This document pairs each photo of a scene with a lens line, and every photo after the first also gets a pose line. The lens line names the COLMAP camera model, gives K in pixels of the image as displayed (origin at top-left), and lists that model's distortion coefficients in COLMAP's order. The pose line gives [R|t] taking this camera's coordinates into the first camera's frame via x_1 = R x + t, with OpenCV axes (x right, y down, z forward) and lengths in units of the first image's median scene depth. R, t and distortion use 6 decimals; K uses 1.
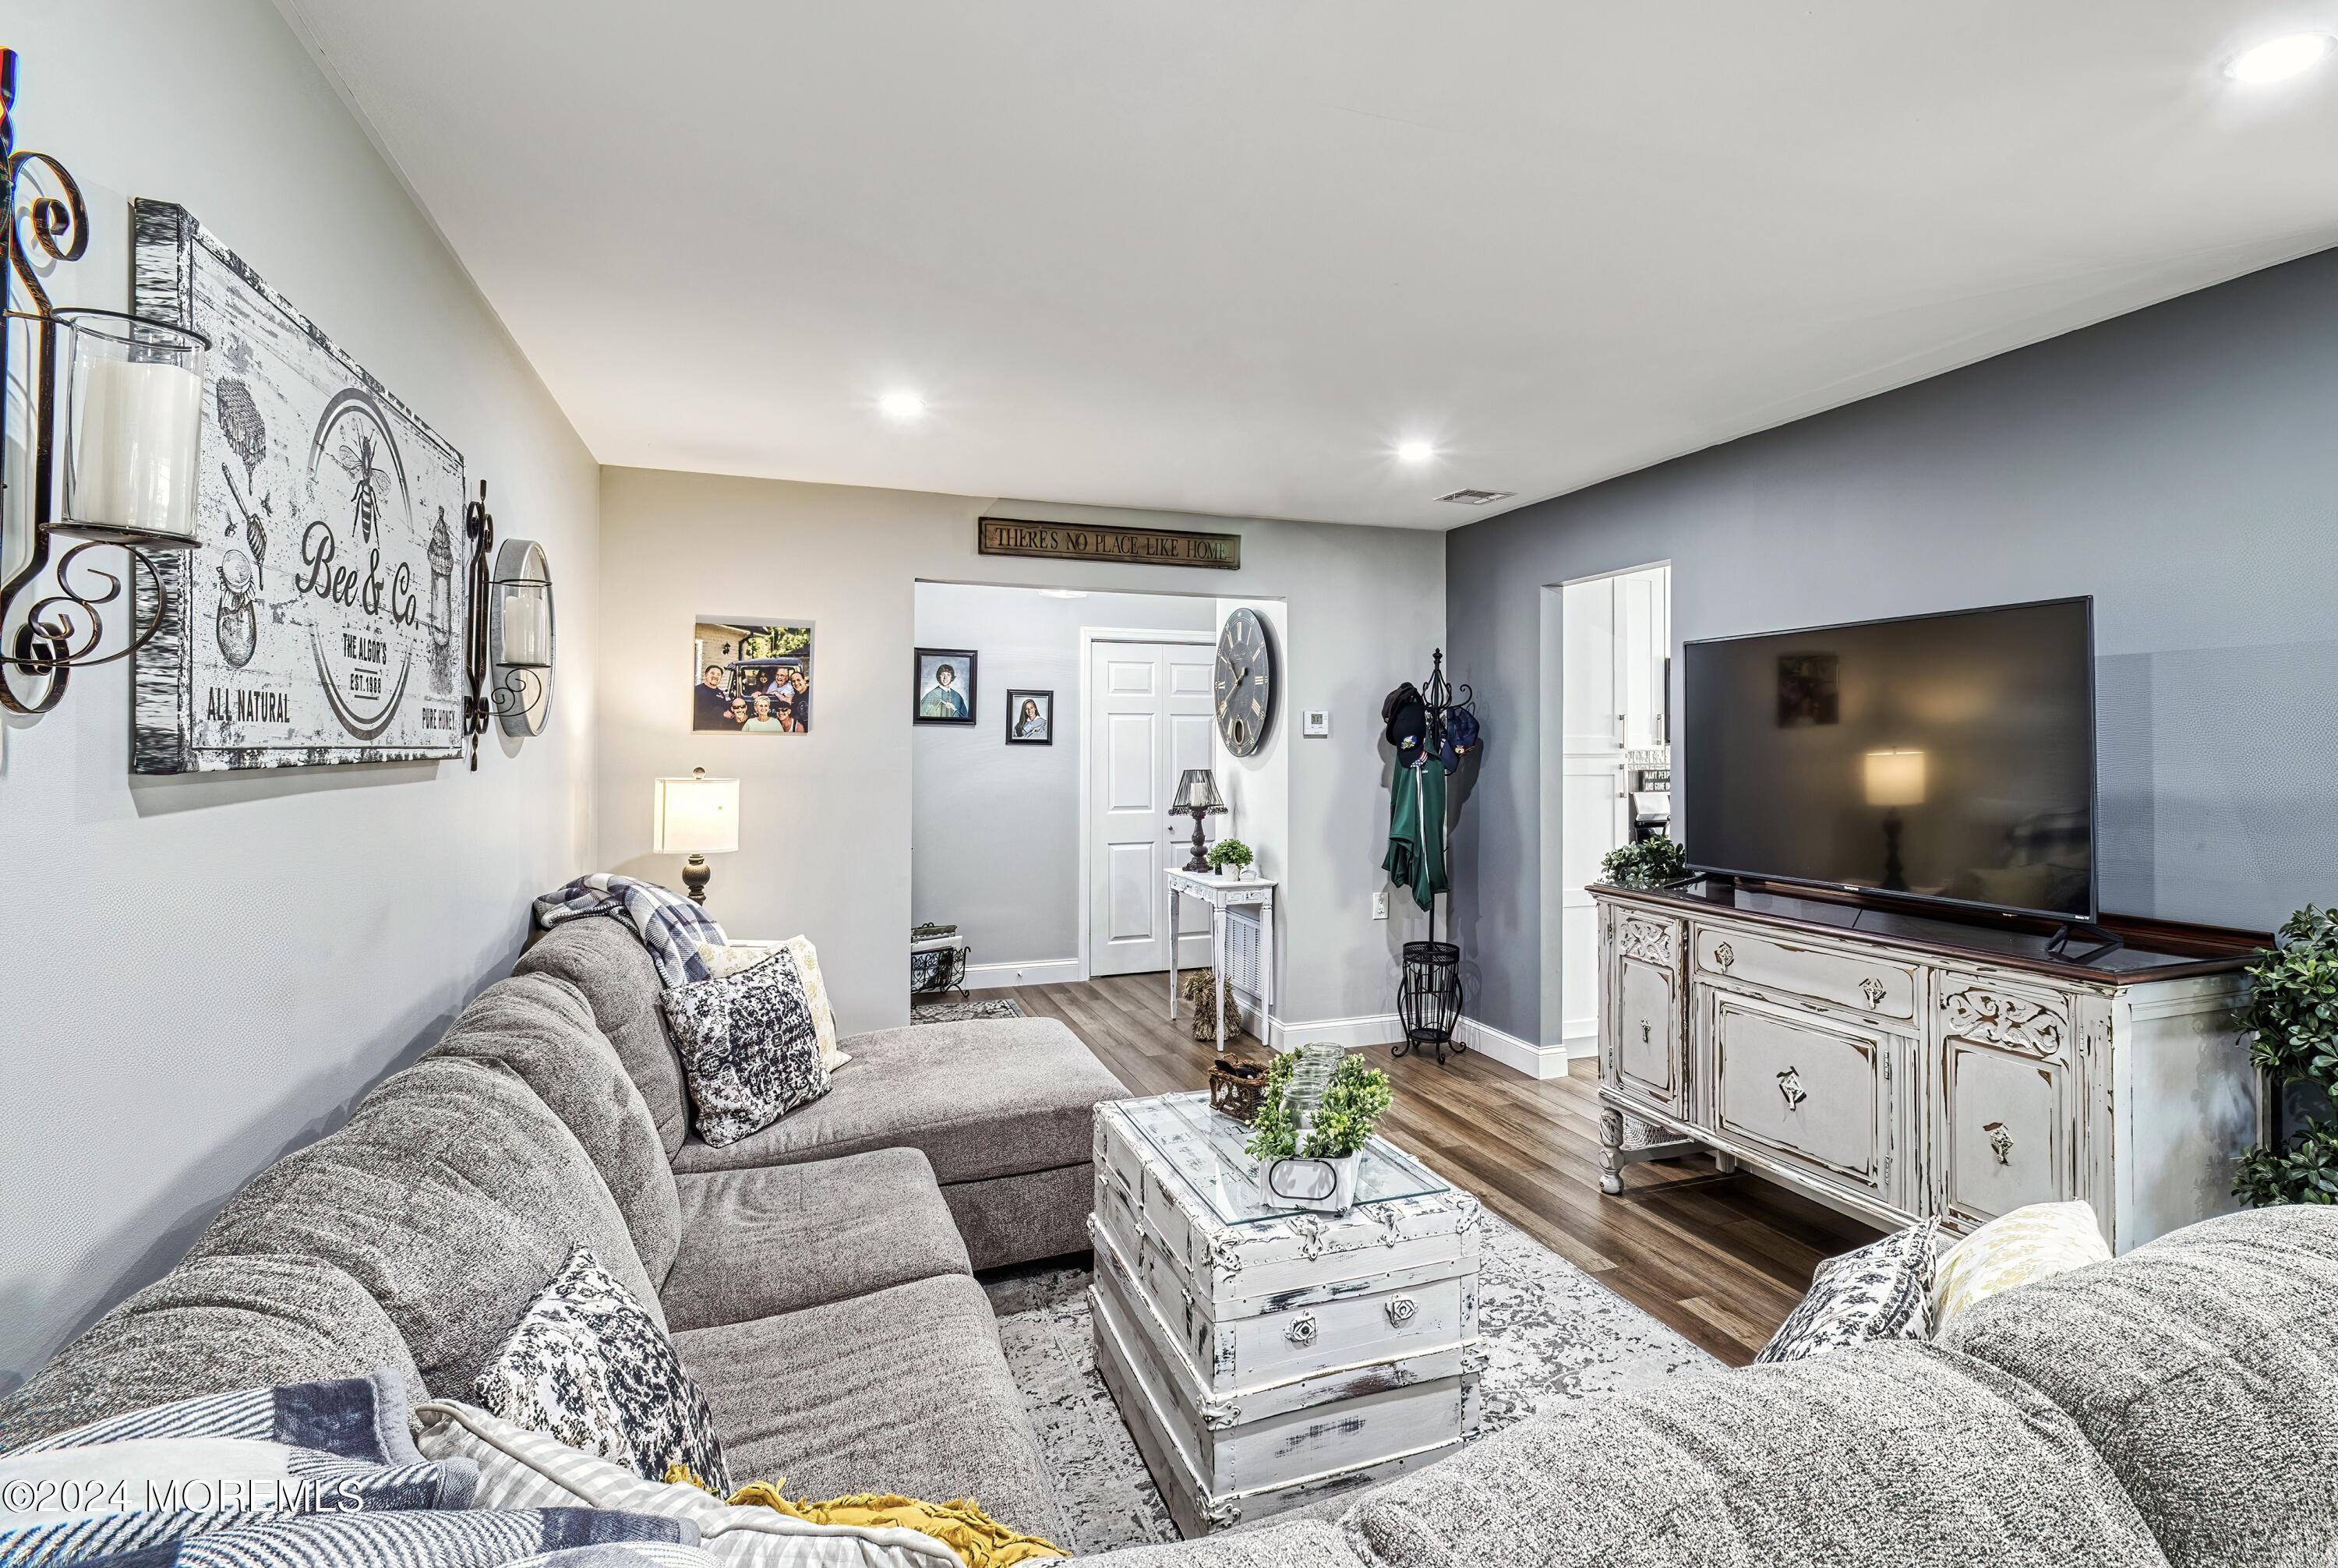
lens RADIAL K [[1178.2, 0, 1254.4], [0, 1178.2, 730.8], [0, 0, 1]] dist [-0.000772, -0.000160]
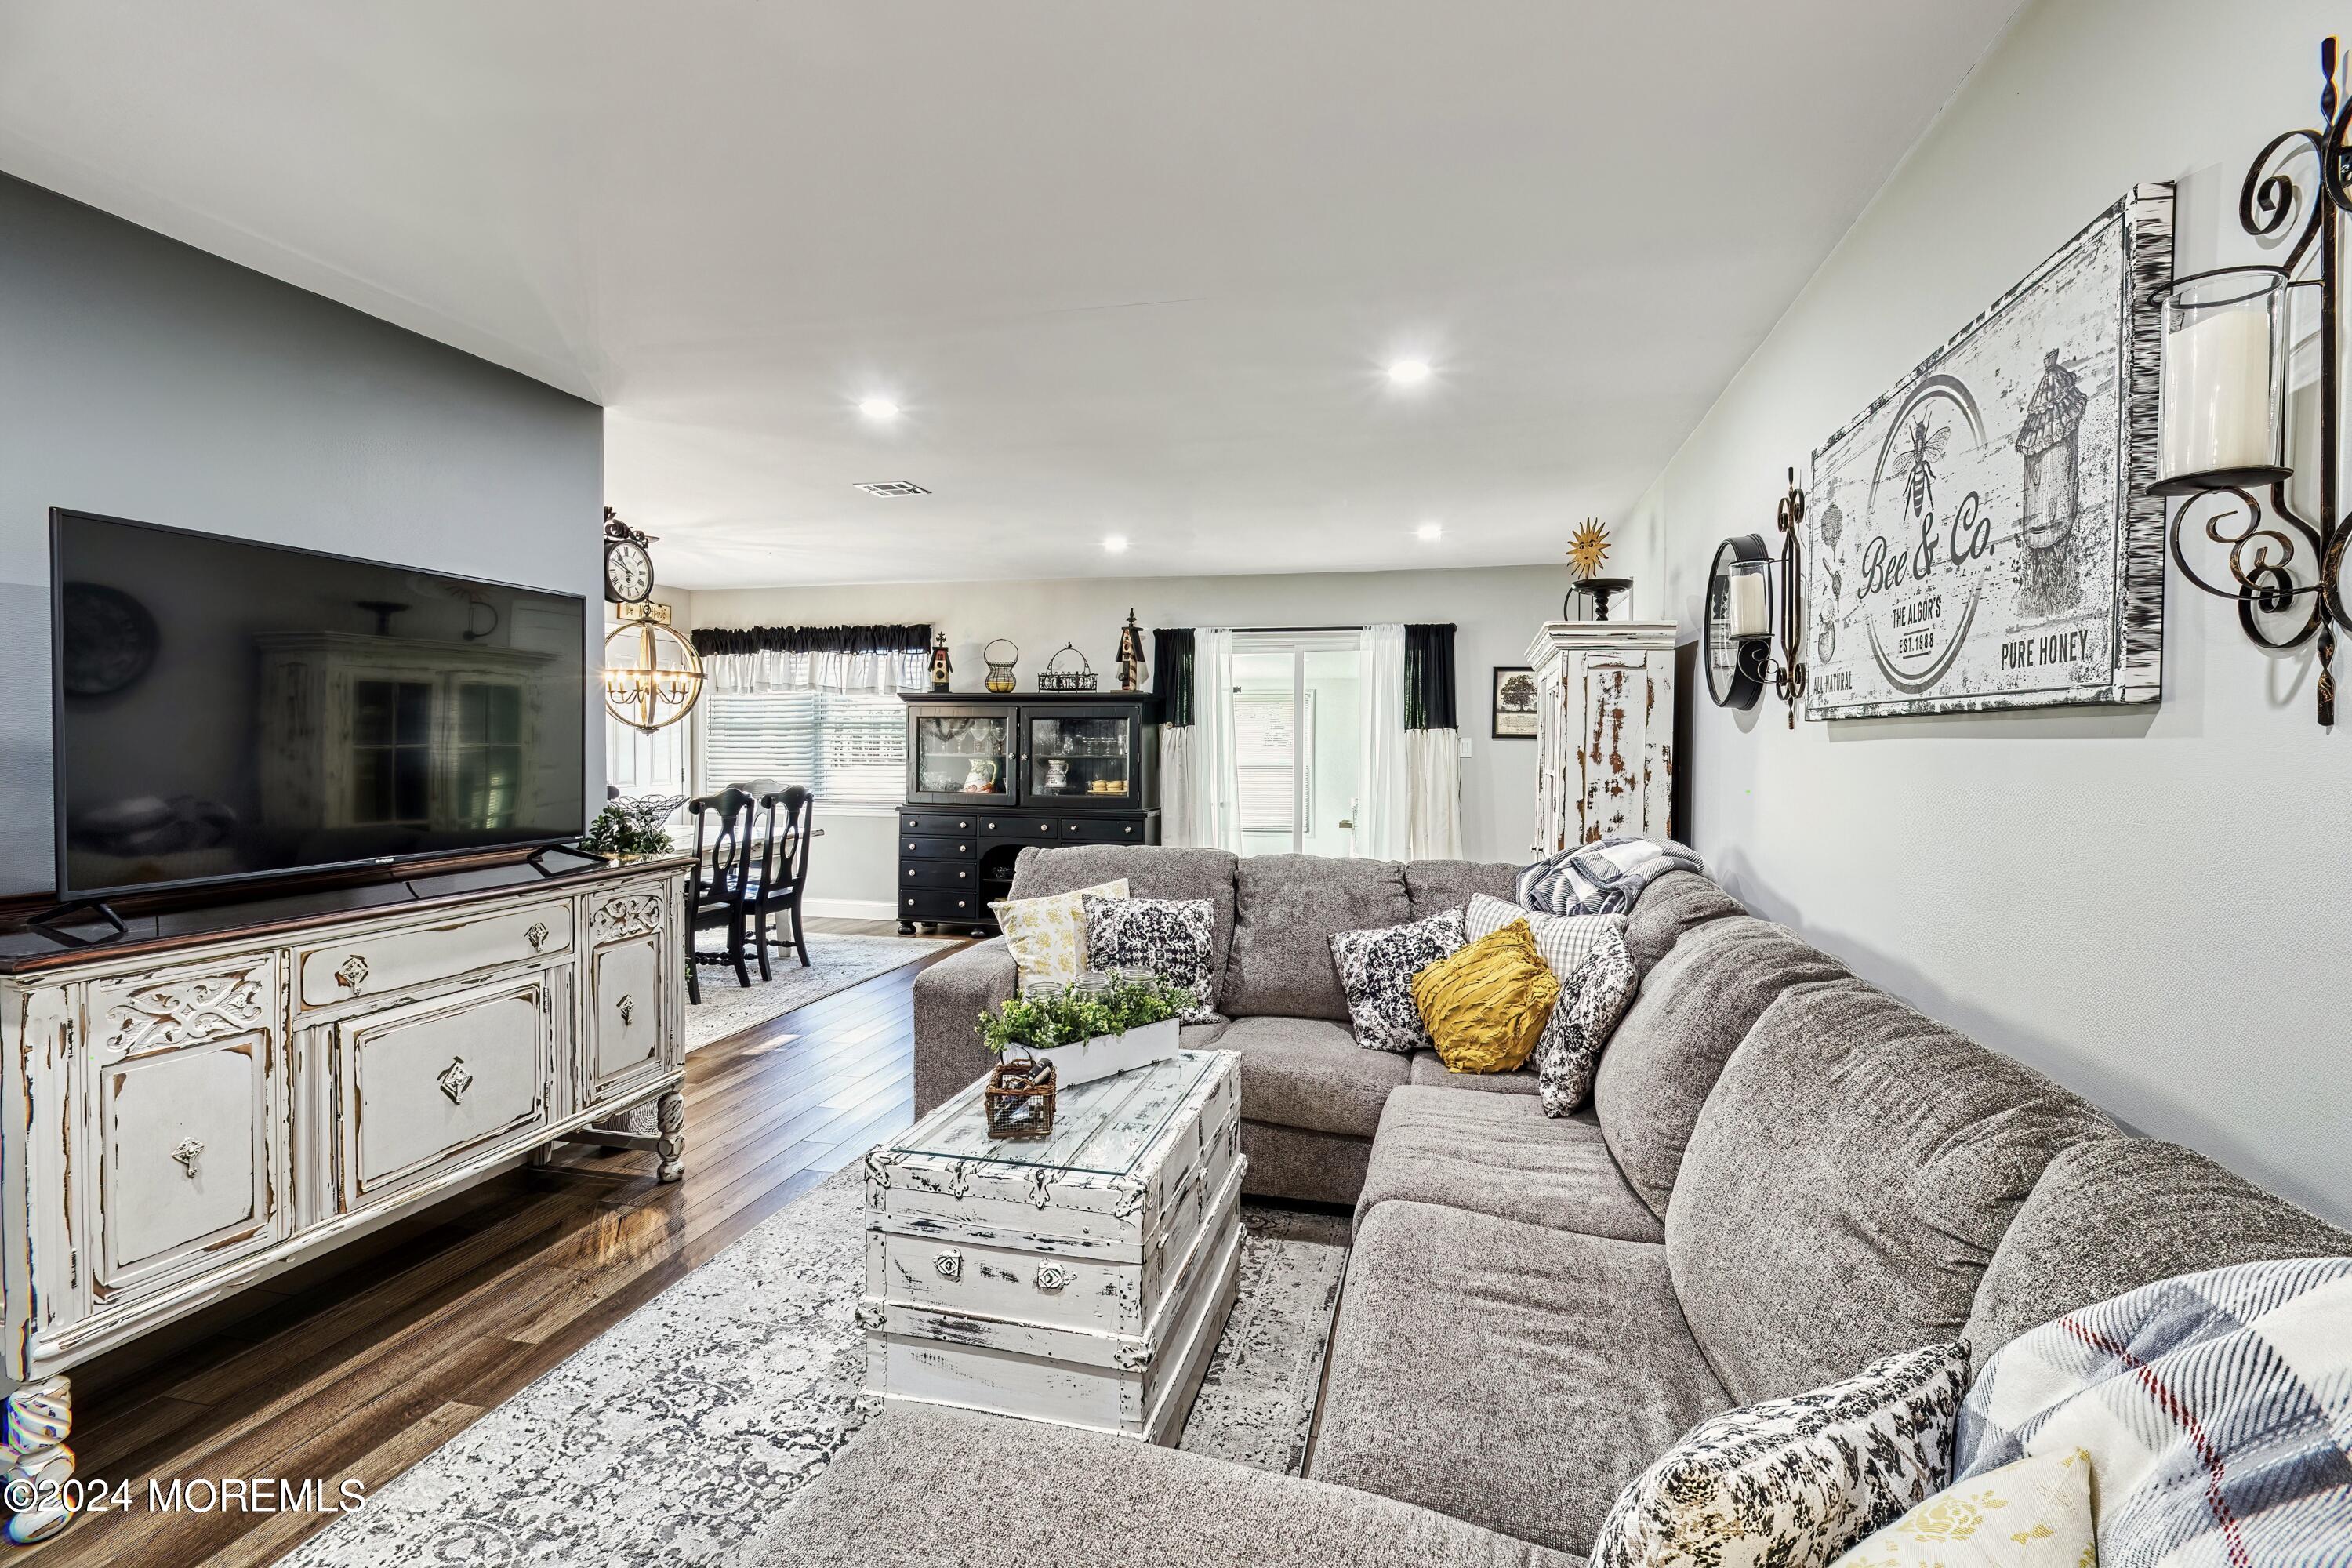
lens RADIAL K [[1090.2, 0, 1187.2], [0, 1090.2, 762.7], [0, 0, 1]] dist [0.005688, -0.000270]
pose [[-0.810742, -0.018660, 0.585106, -0.280031], [-0.013178, 0.999820, 0.013626, 0.023881], [-0.585255, 0.003336, -0.810842, 0.783815]]
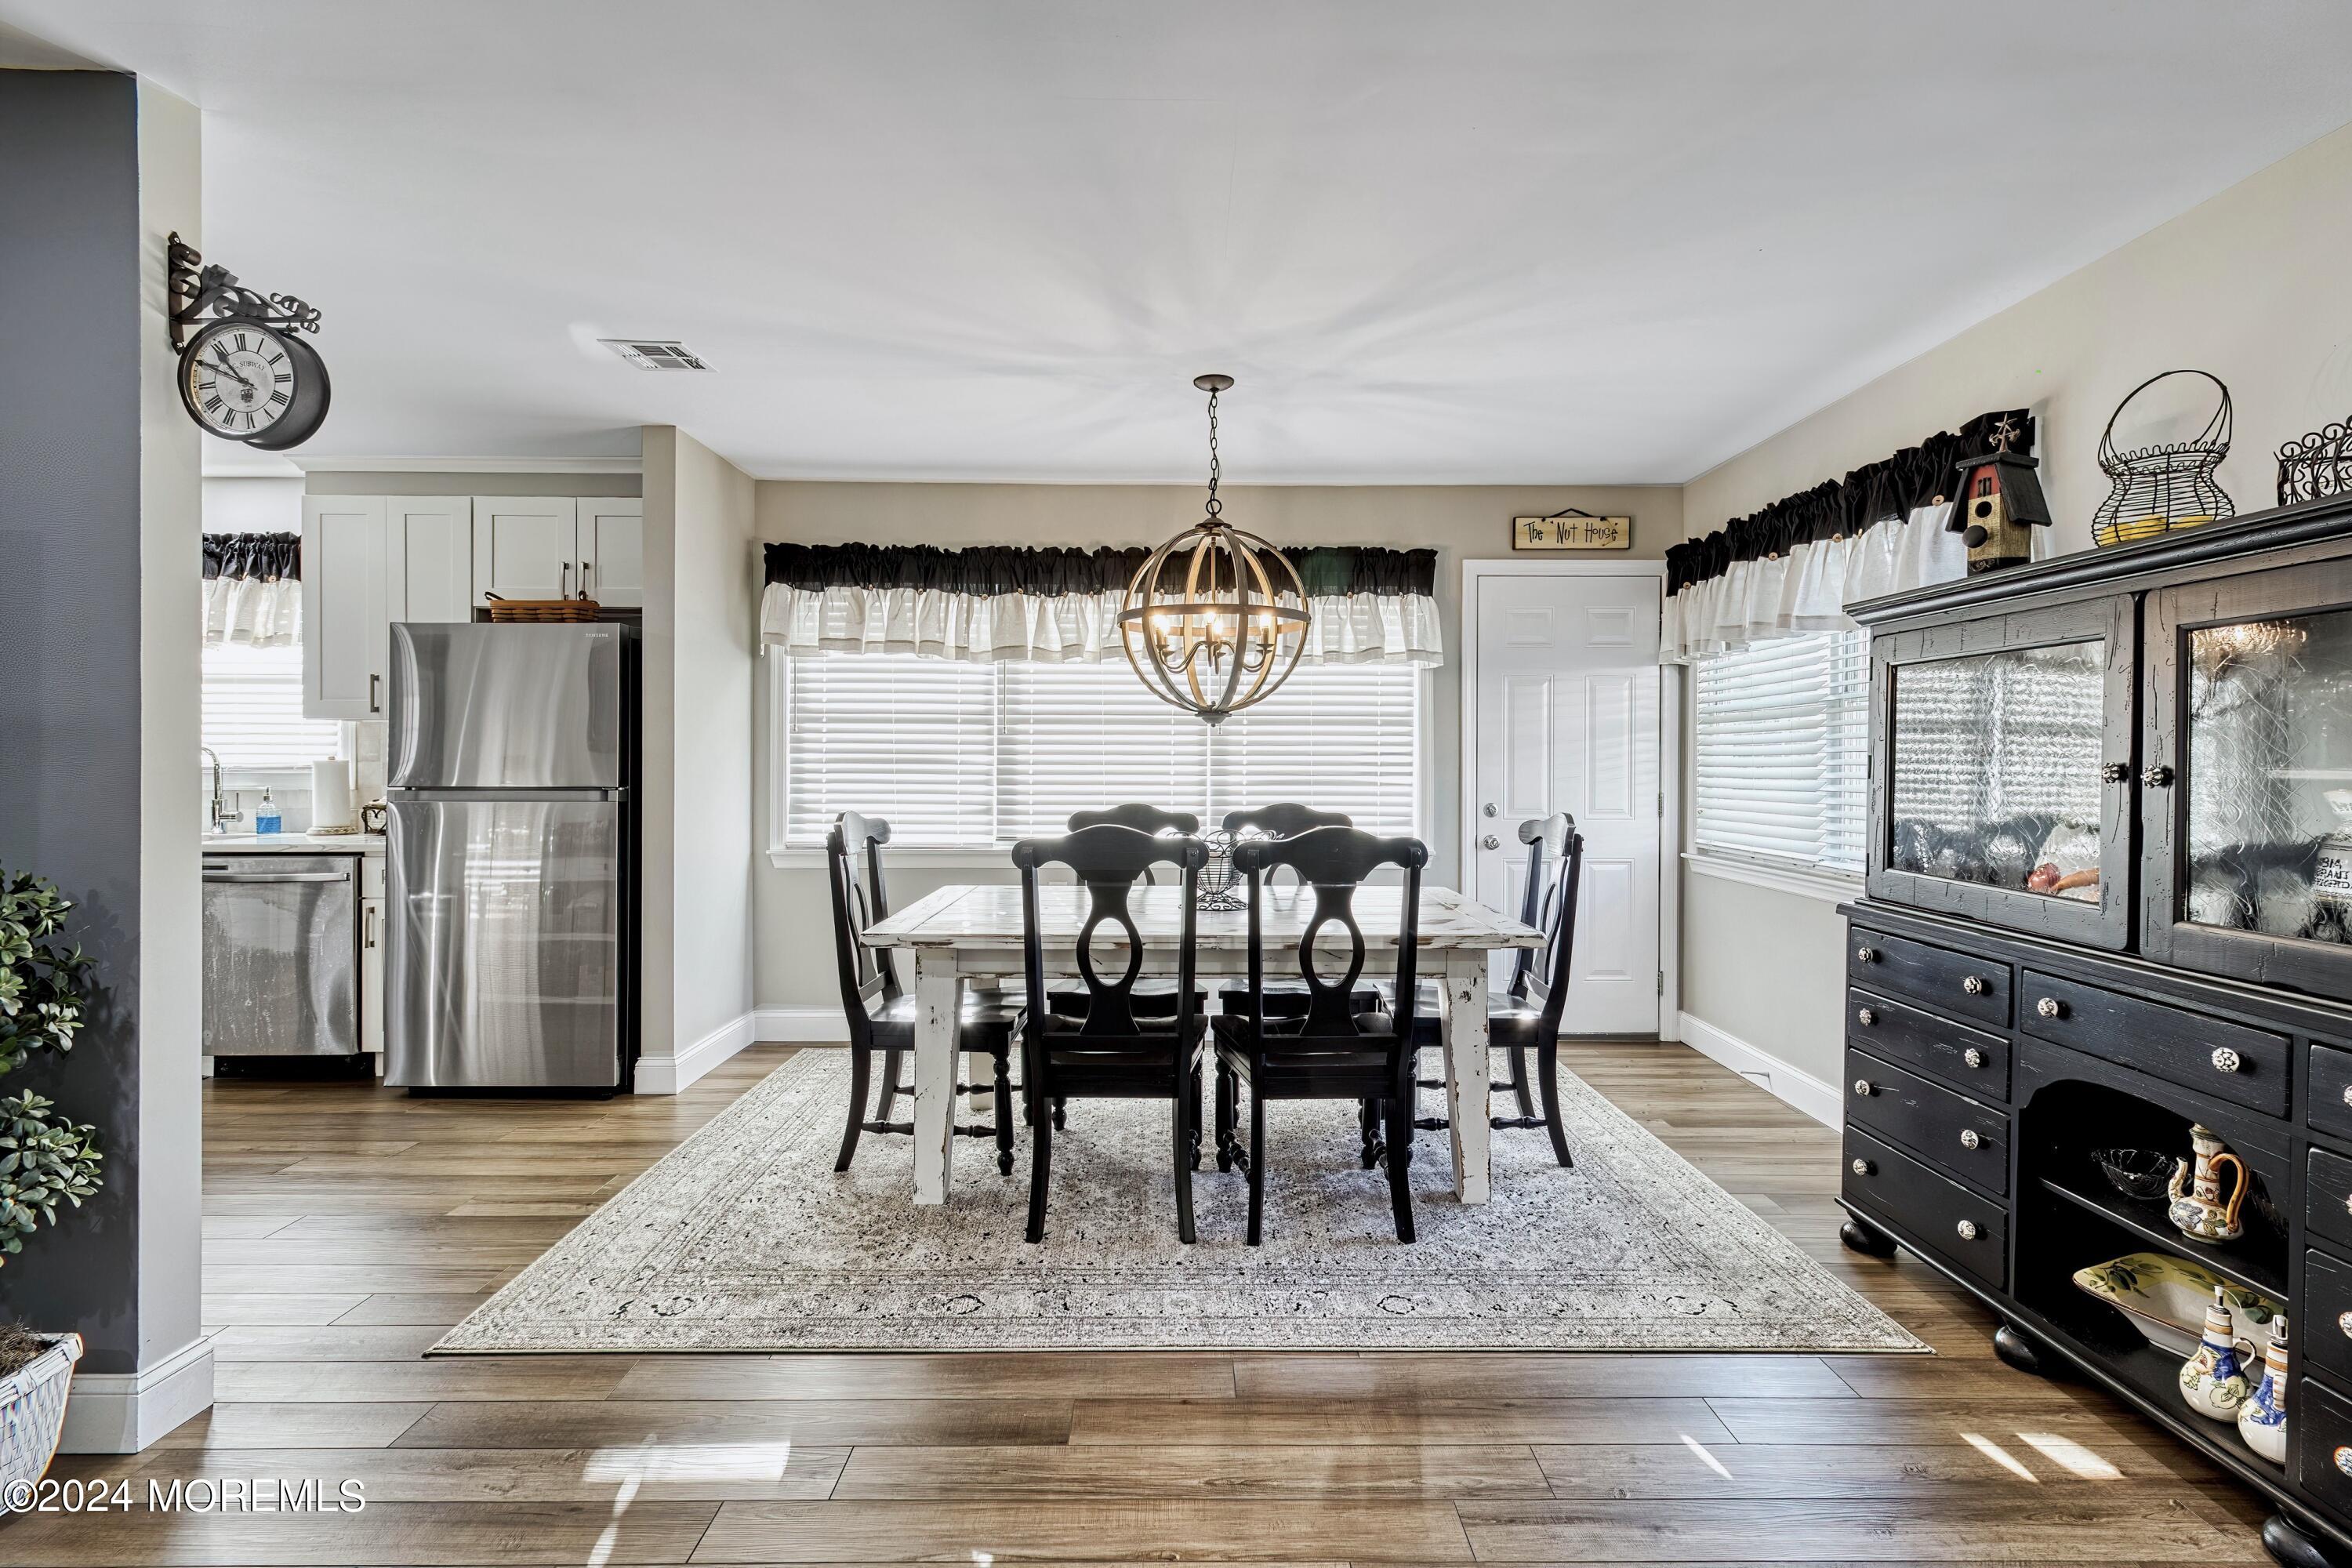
lens RADIAL K [[1117.4, 0, 1188.2], [0, 1117.4, 762.2], [0, 0, 1]] dist [0.001917, 0.000051]
pose [[0.366726, -0.001713, 0.930327, 0.220183], [-0.013252, 0.999887, 0.007065, 0.035325], [-0.930234, -0.014920, 0.366662, -0.048059]]
